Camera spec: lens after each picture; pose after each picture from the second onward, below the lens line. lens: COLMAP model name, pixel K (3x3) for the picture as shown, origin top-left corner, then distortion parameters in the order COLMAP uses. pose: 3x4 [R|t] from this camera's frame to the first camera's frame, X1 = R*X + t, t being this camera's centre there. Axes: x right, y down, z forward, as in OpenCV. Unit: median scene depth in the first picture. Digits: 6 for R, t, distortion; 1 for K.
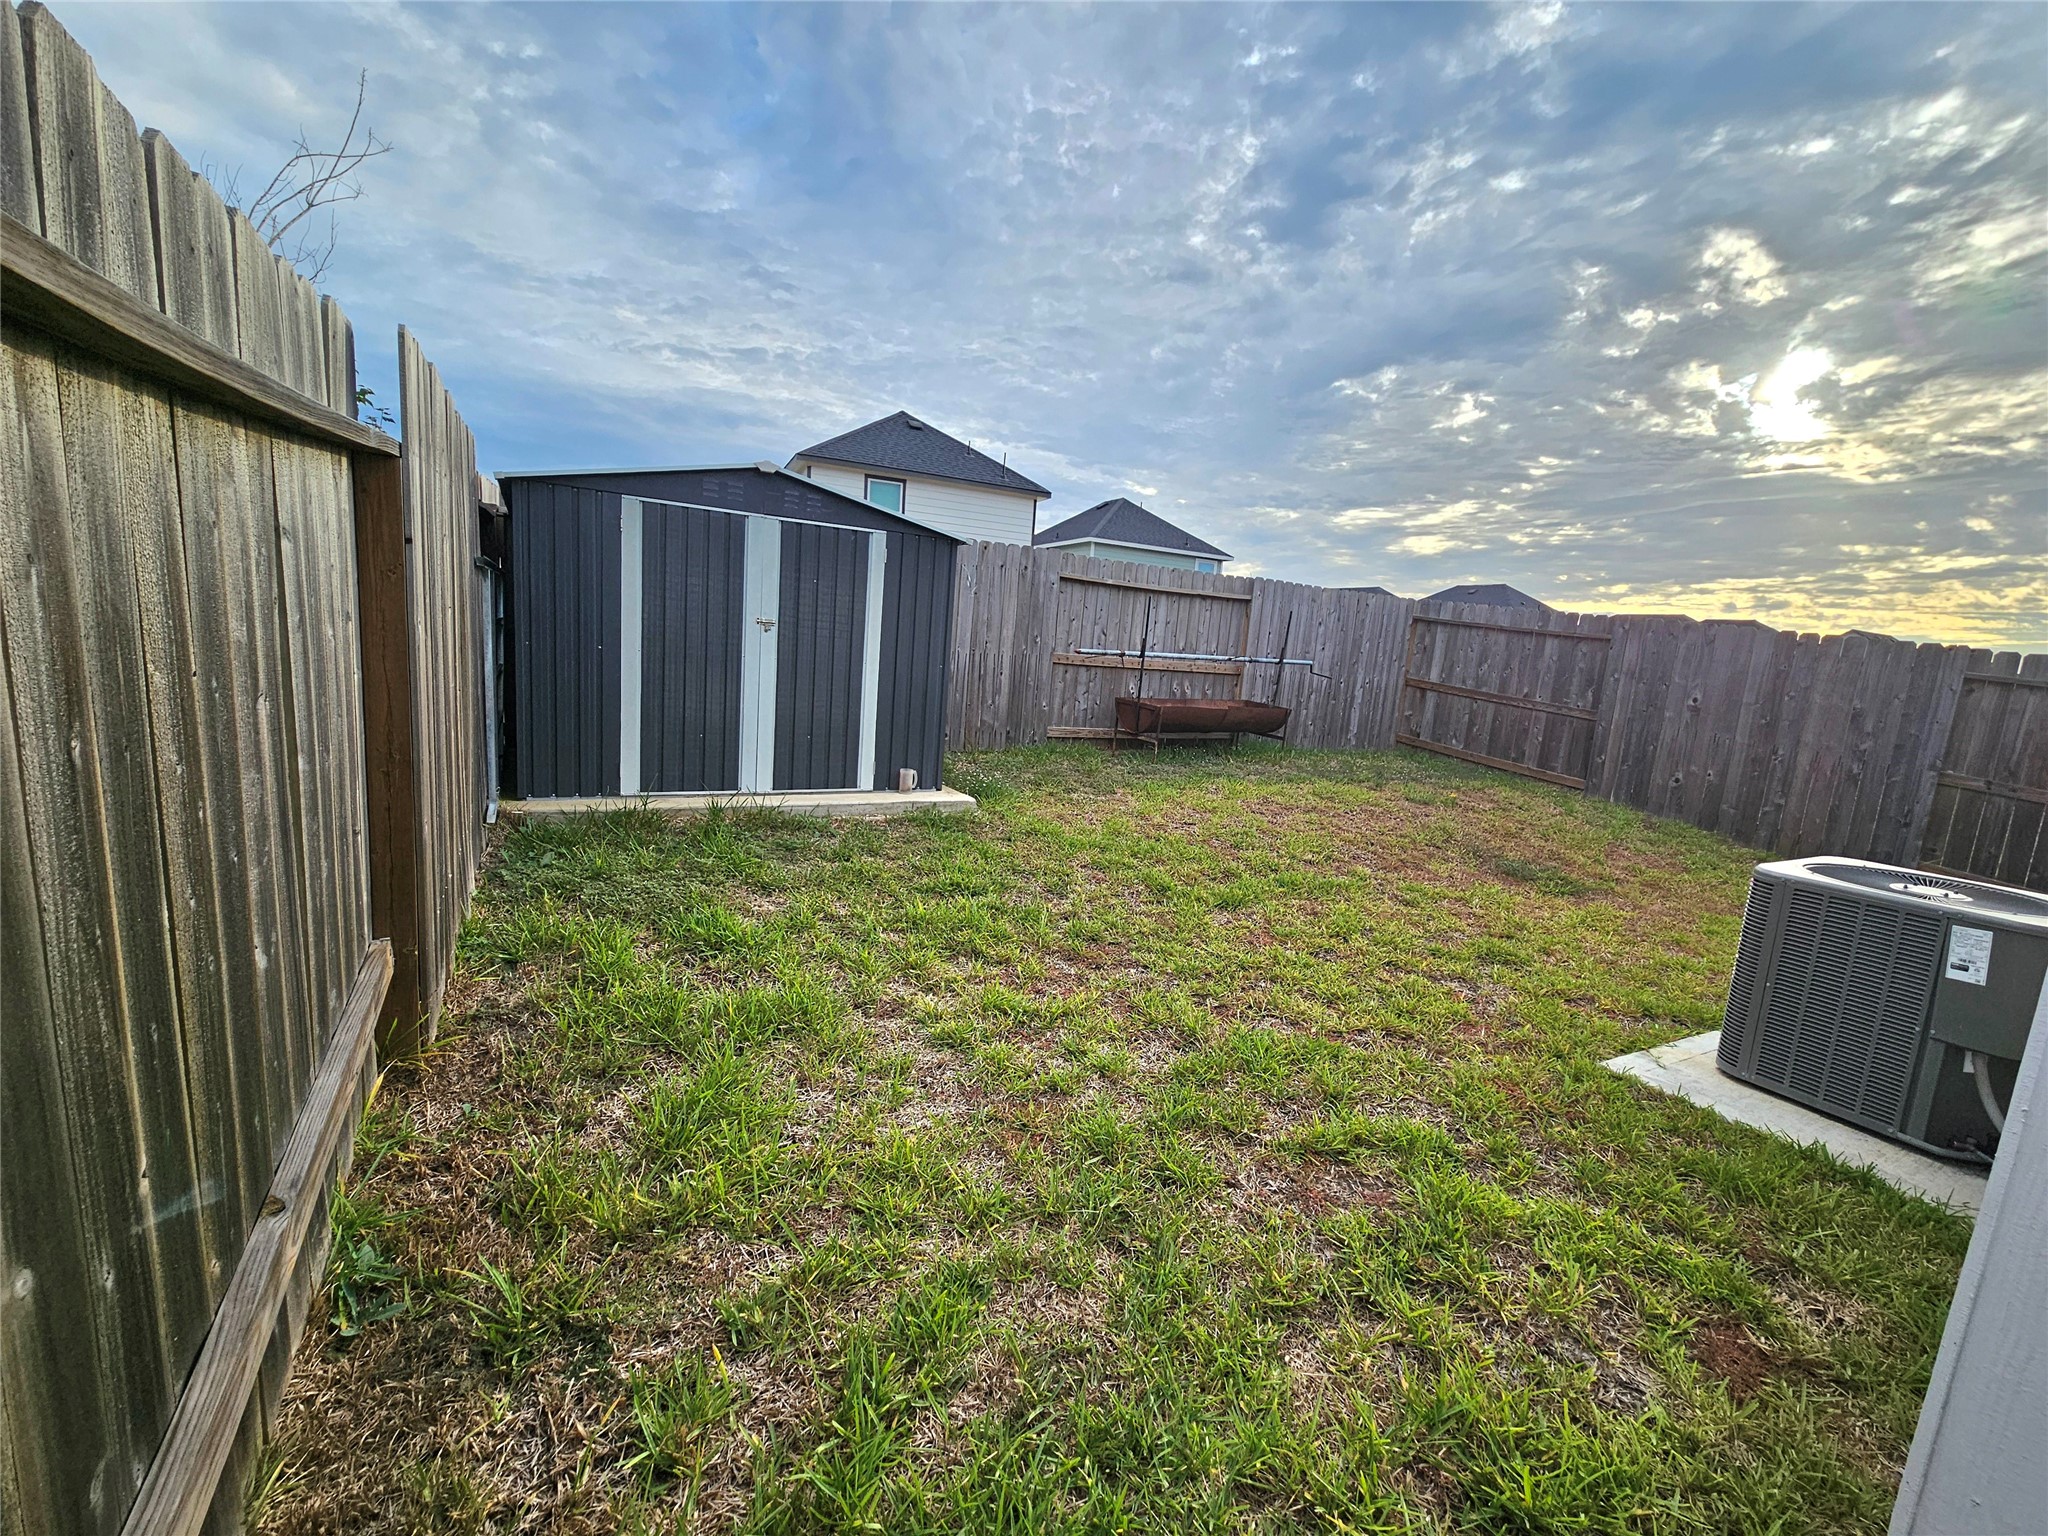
lens RADIAL K [[838.3, 0, 1019.6], [0, 838.3, 767.4], [0, 0, 1]] dist [-0.001632, 0.001412]
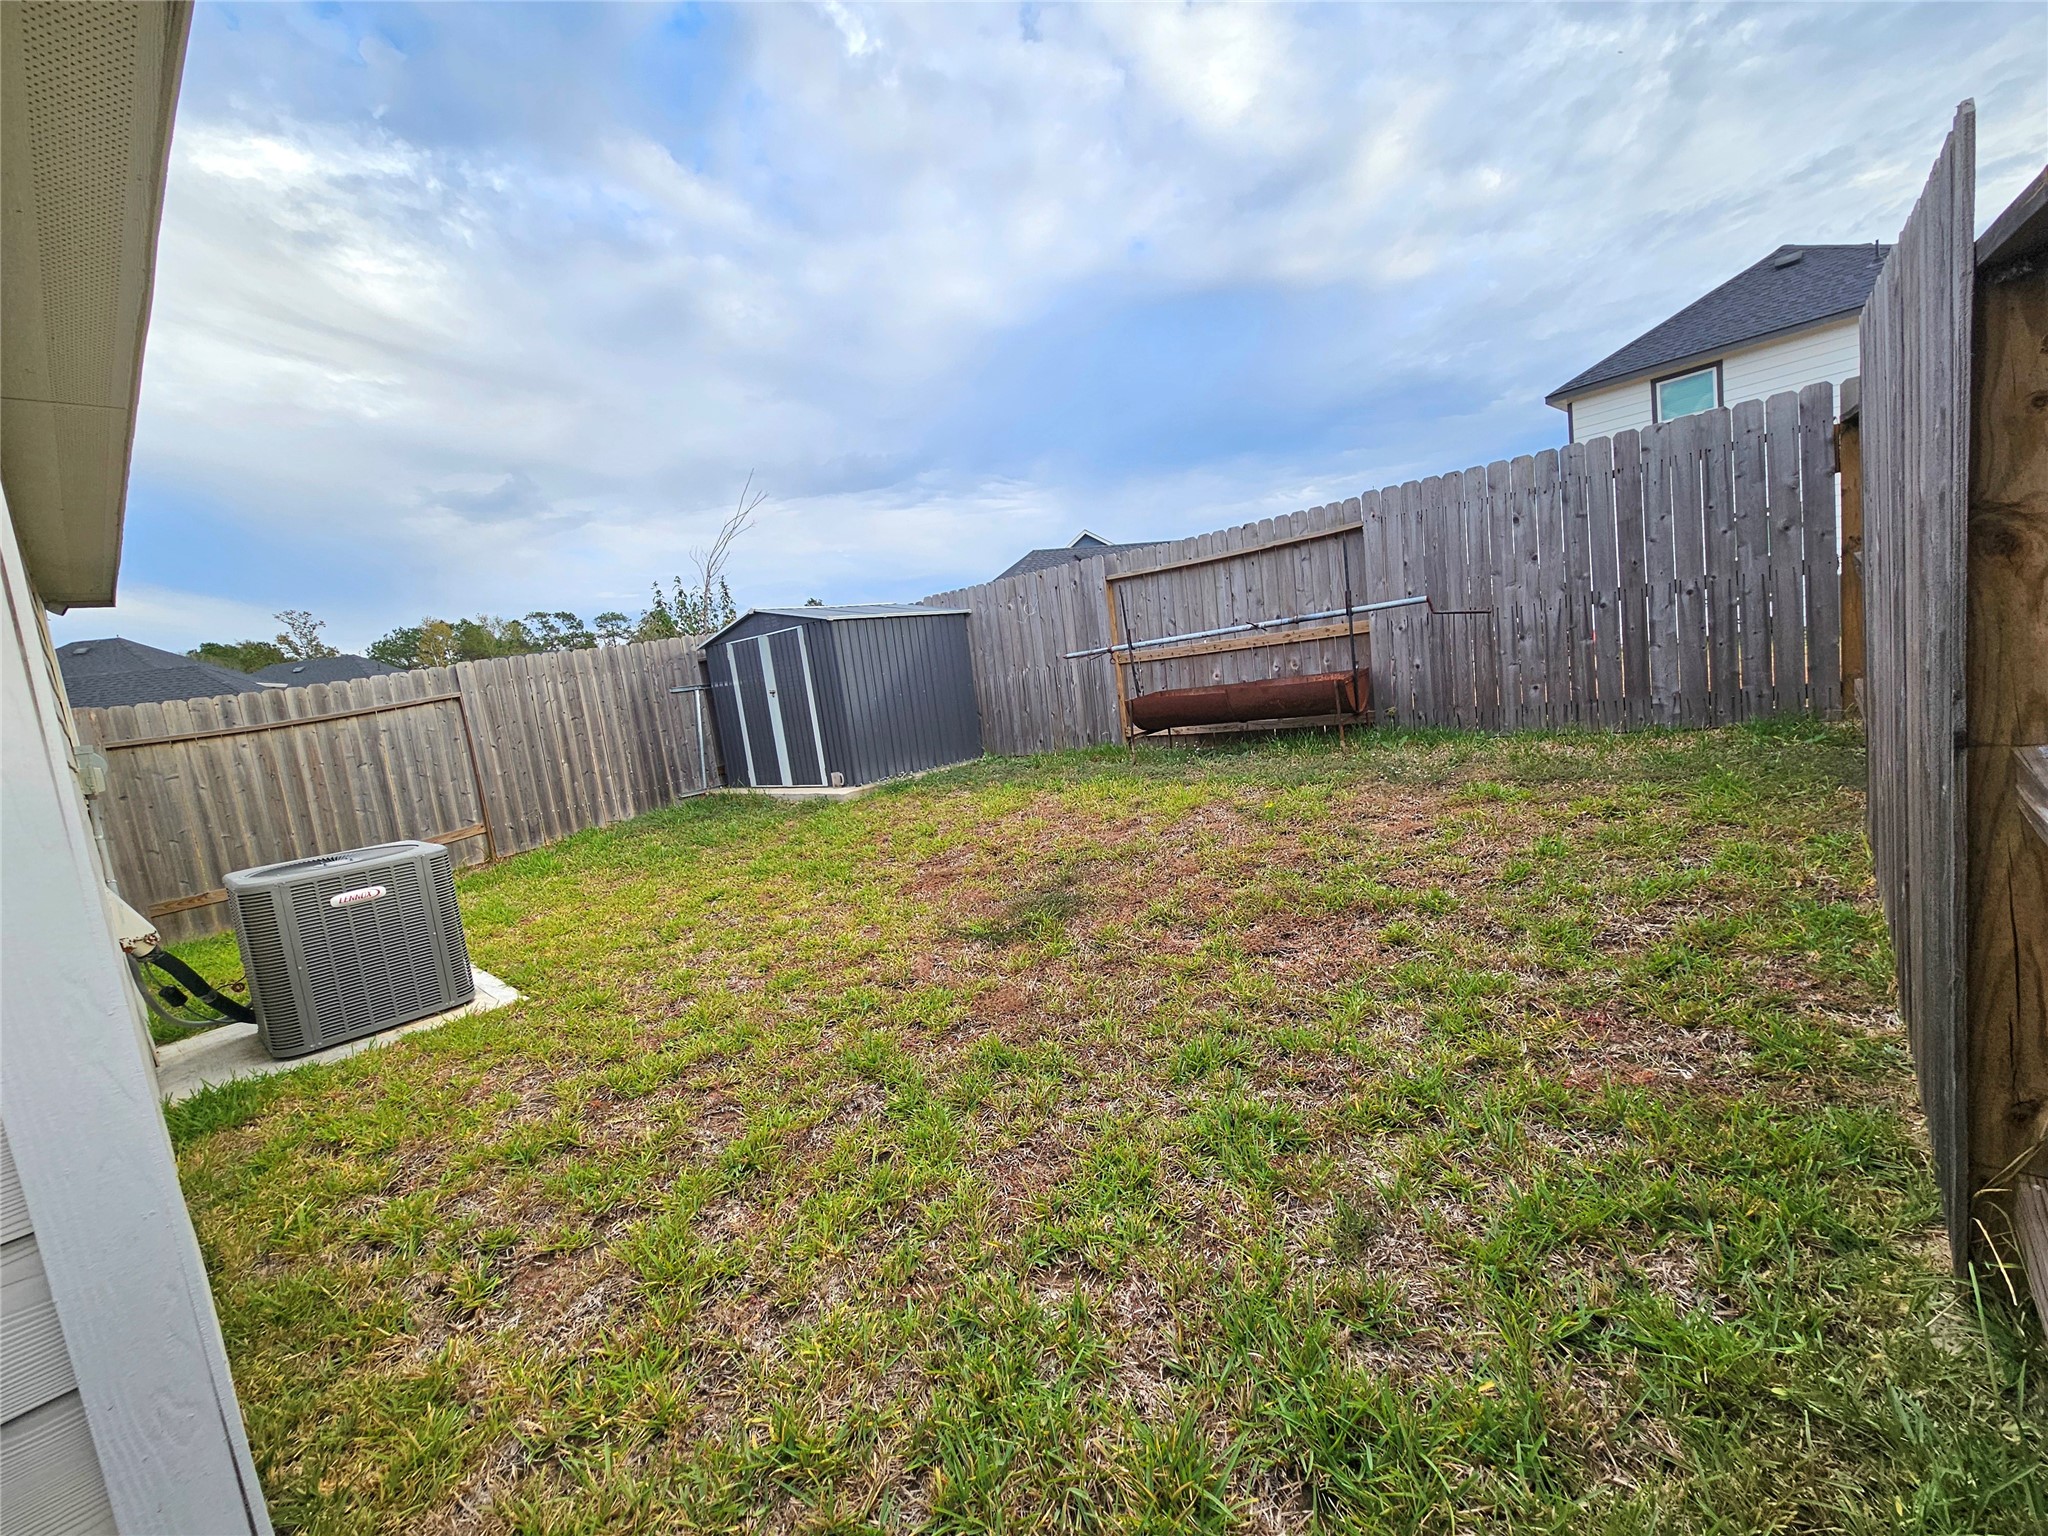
lens RADIAL K [[838.3, 0, 1018.4], [0, 838.3, 769.6], [0, 0, 1]] dist [-0.001632, 0.001412]
pose [[0.326612, -0.006051, -0.945139, 0.881307], [0.010043, 0.999945, -0.002931, 0.002230], [0.945105, -0.008535, 0.326655, 0.519036]]
